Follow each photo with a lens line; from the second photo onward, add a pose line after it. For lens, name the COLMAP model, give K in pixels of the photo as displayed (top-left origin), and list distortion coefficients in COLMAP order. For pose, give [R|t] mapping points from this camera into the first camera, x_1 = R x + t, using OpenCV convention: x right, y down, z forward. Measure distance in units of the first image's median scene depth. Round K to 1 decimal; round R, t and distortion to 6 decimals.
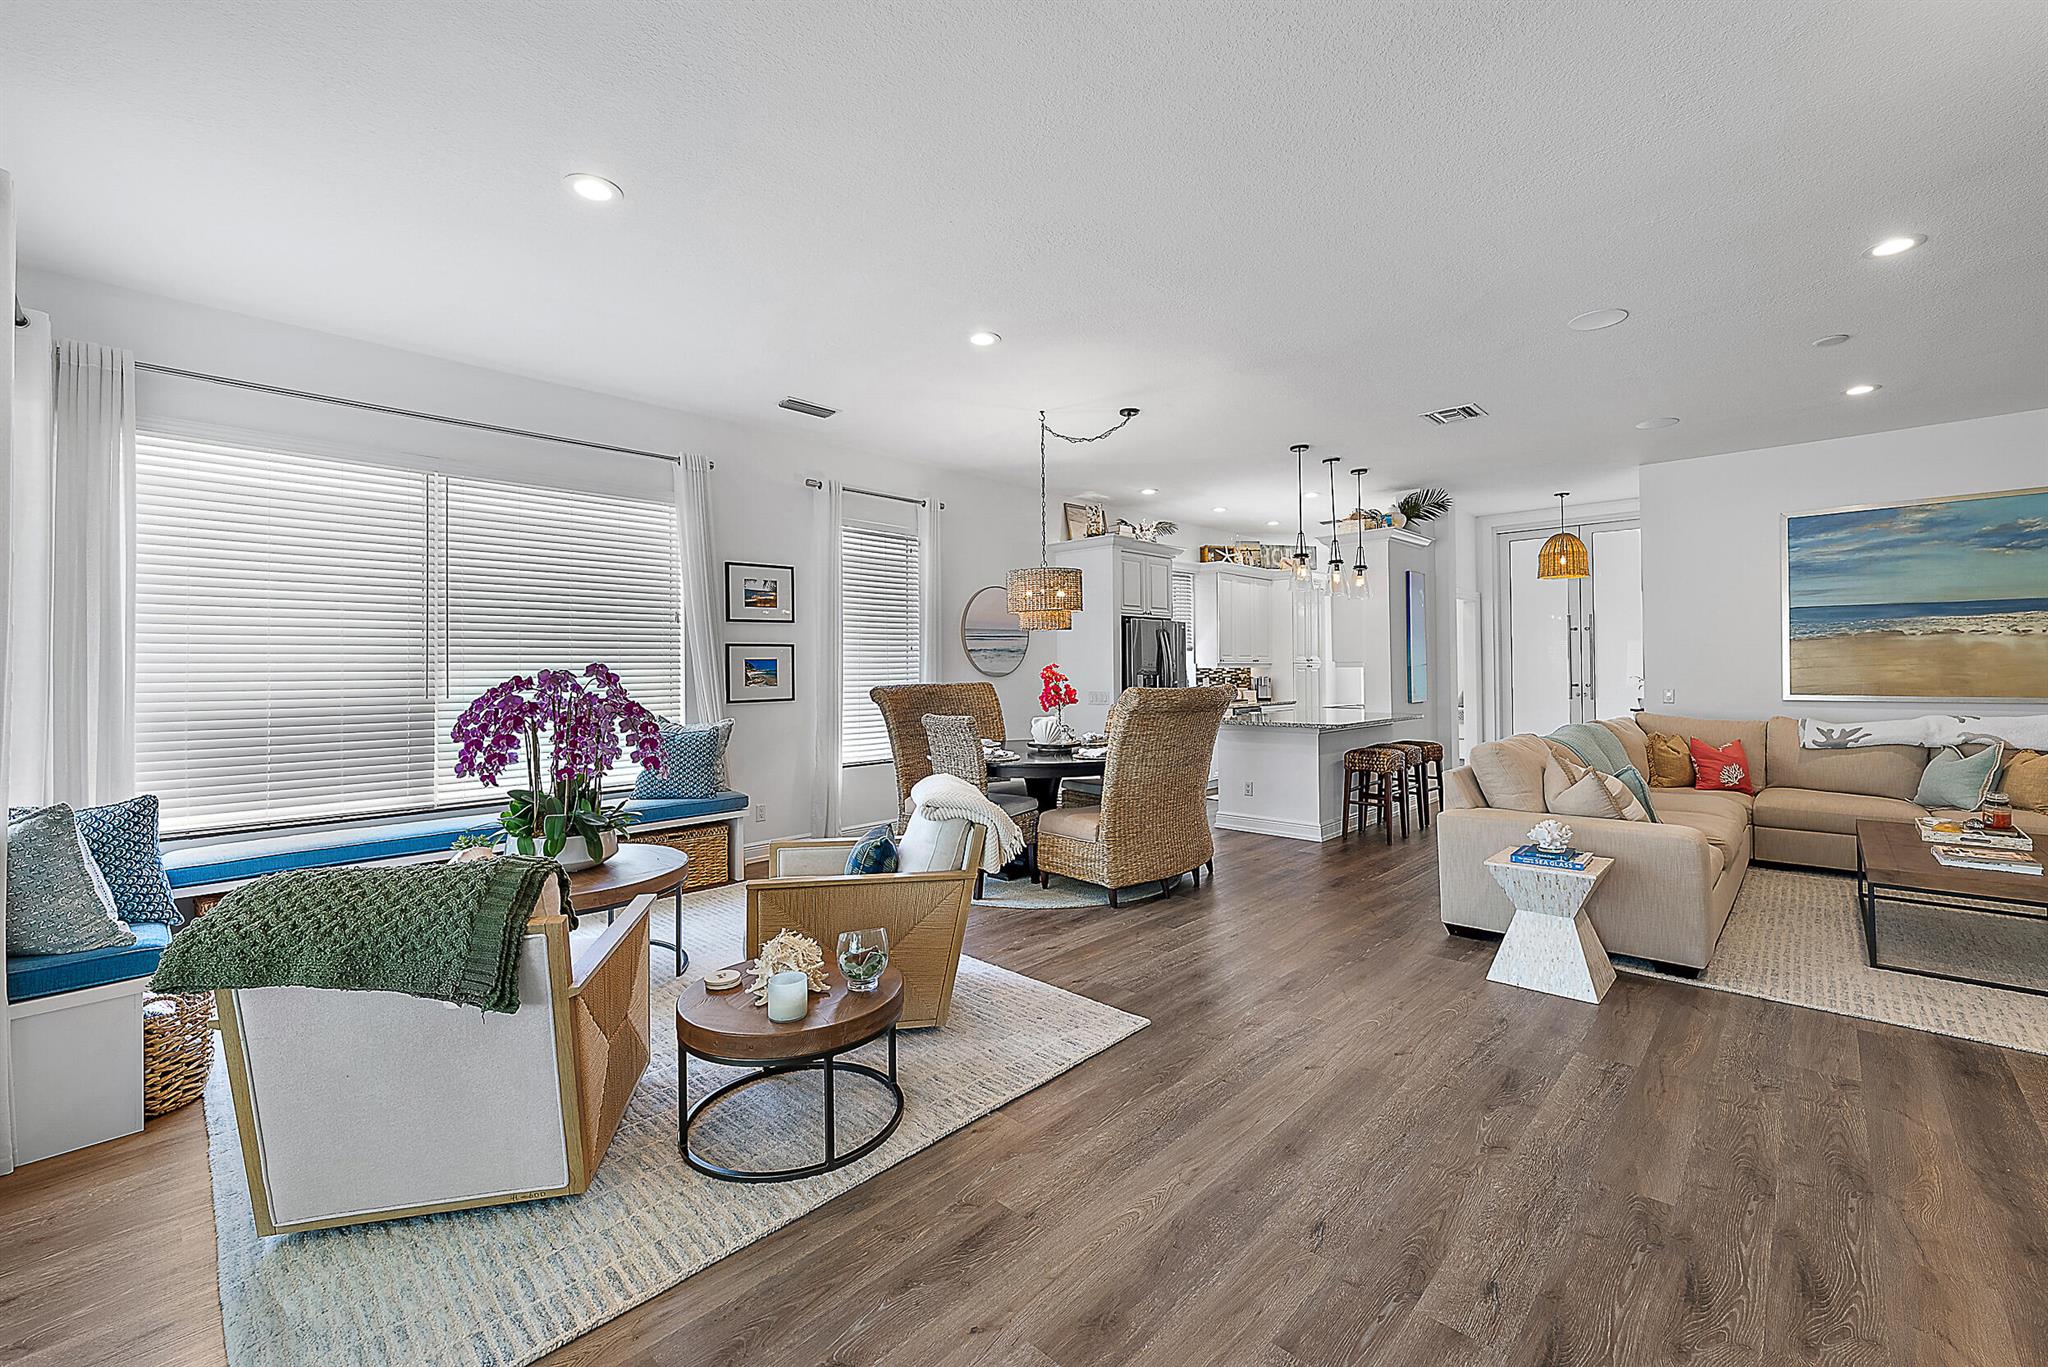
lens RADIAL K [[825.2, 0, 1048.6], [0, 825.2, 658.7], [0, 0, 1]] dist [0.001248, 0.000344]
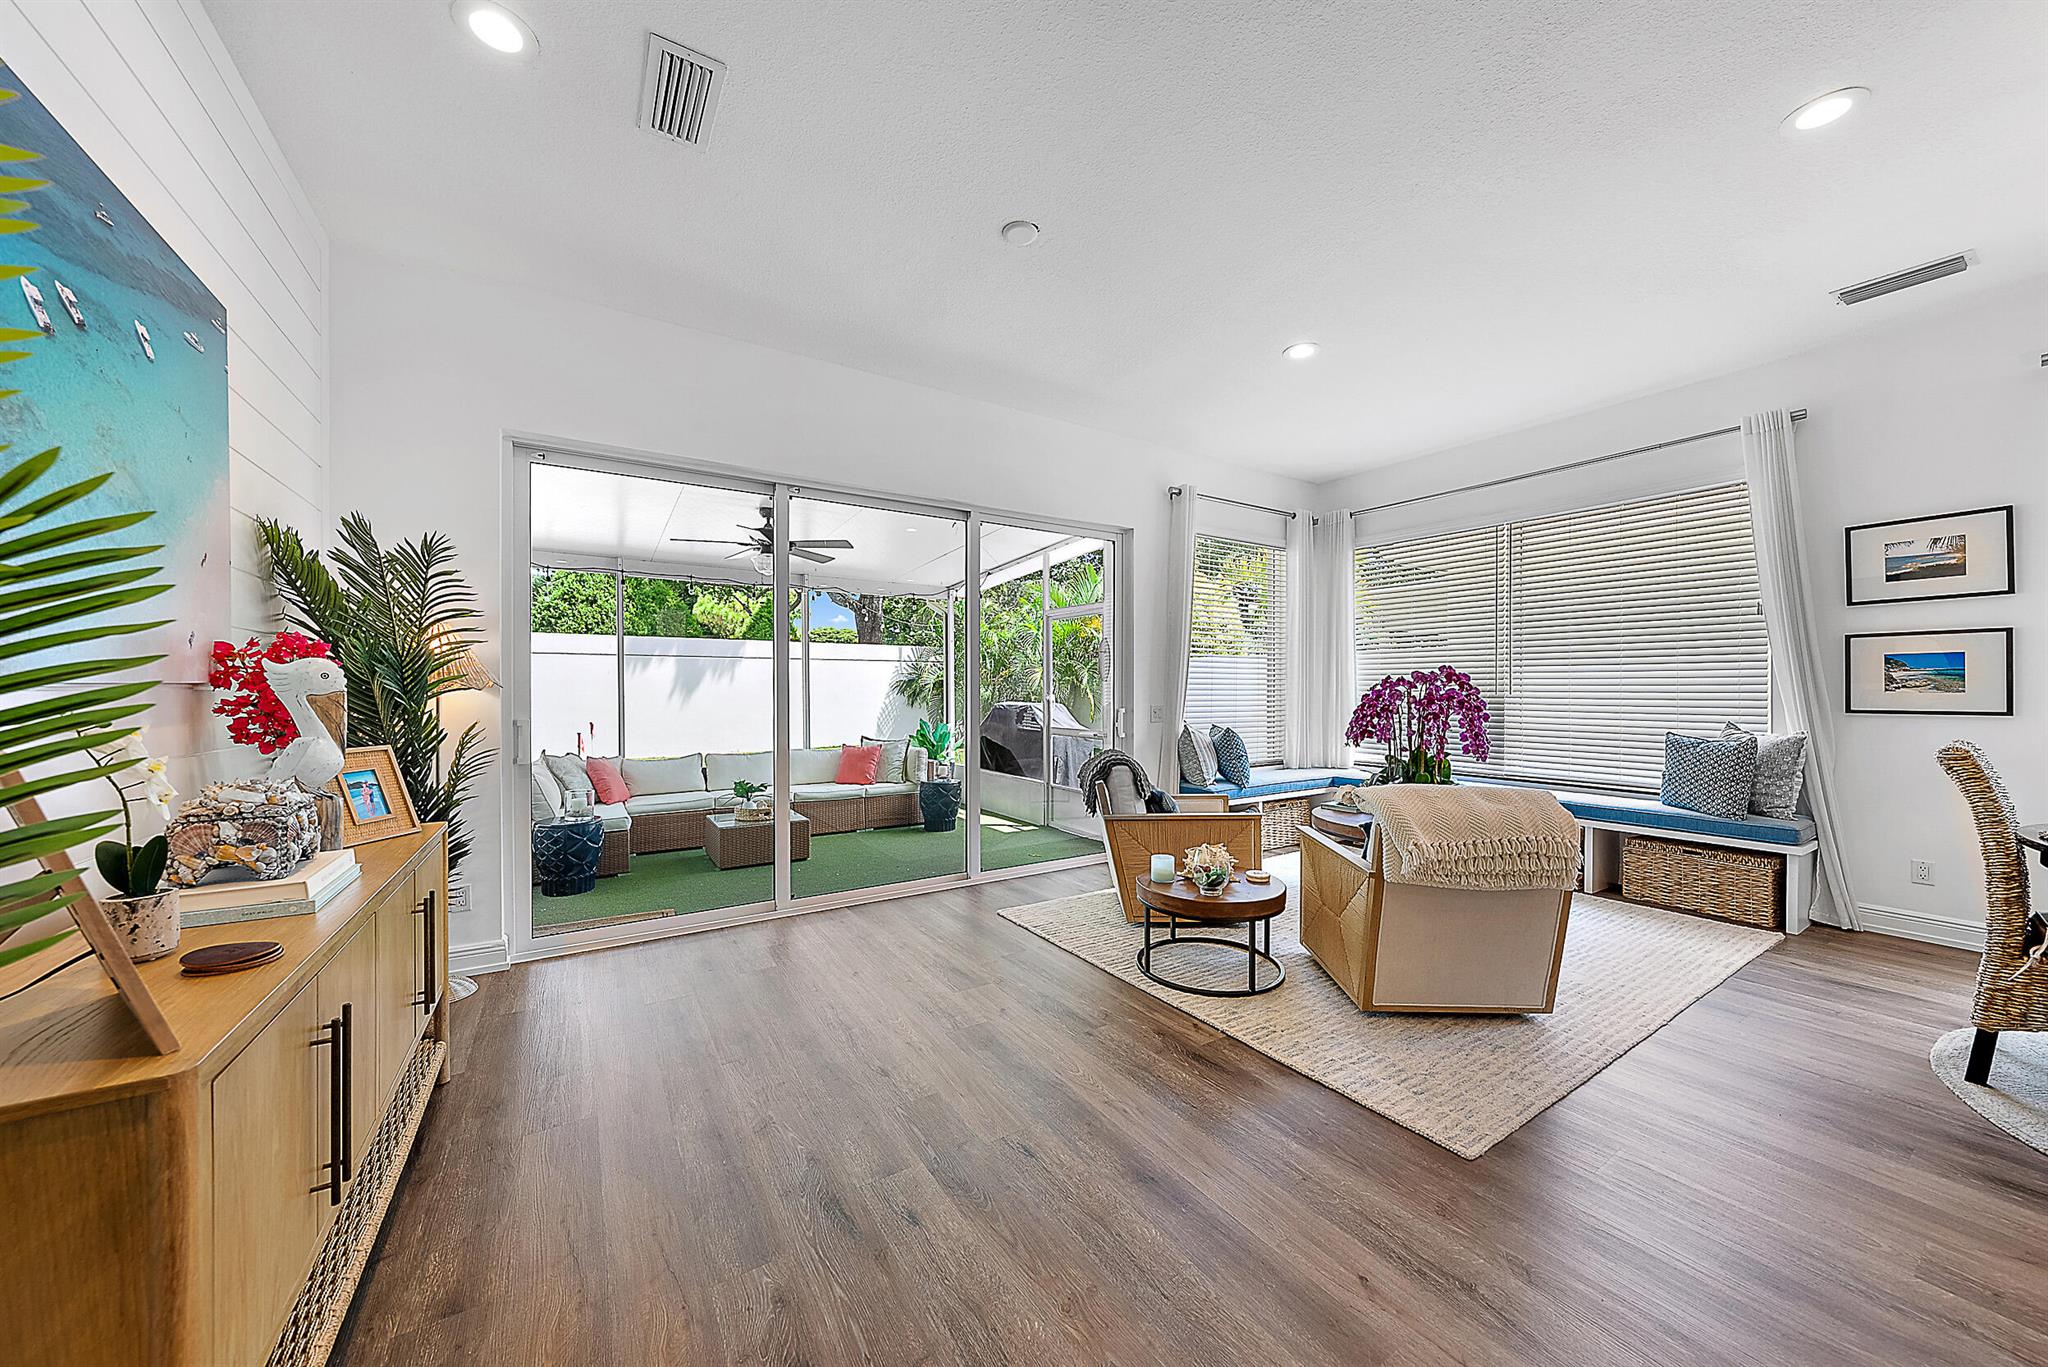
lens RADIAL K [[709.0, 0, 1024.0], [0, 709.0, 683.5], [0, 0, 1]] dist [-0.000569, 0.000001]
pose [[-0.244382, 0.002558, -0.969676, 0.448076], [0.010359, 0.999946, 0.000027, 0.019527], [0.969624, -0.010038, -0.244396, 0.440449]]
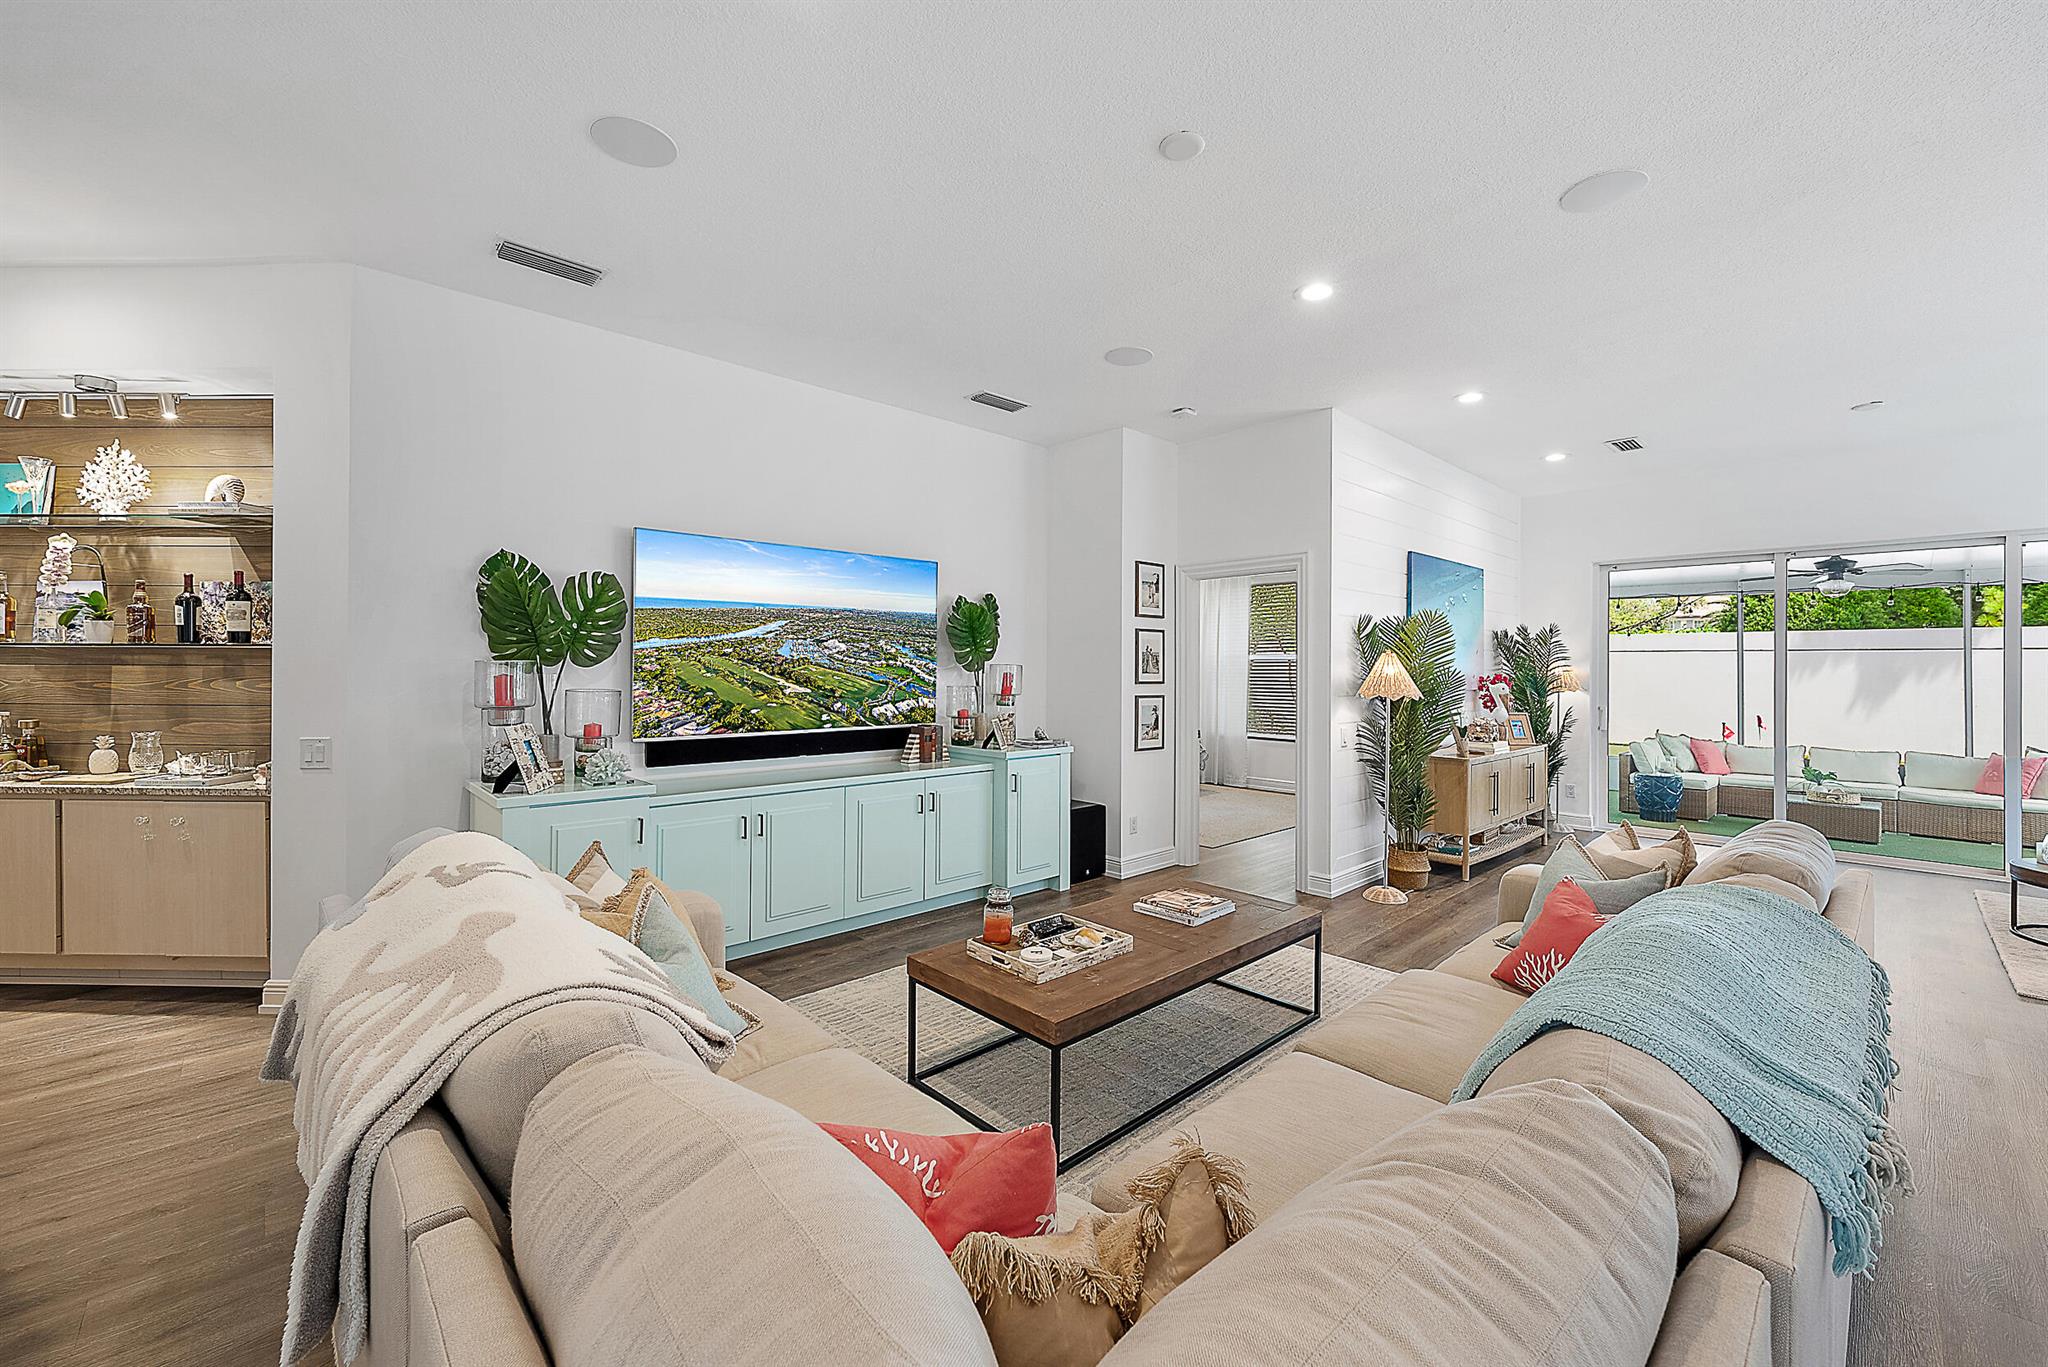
lens RADIAL K [[813.3, 0, 1023.9], [0, 813.3, 666.4], [0, 0, 1]] dist [0.000046, 0.000110]
pose [[-0.997961, -0.002420, 0.063778, 0.984871], [-0.003101, 0.999939, -0.010583, -0.014390], [-0.063749, -0.010759, -0.997908, 1.603411]]
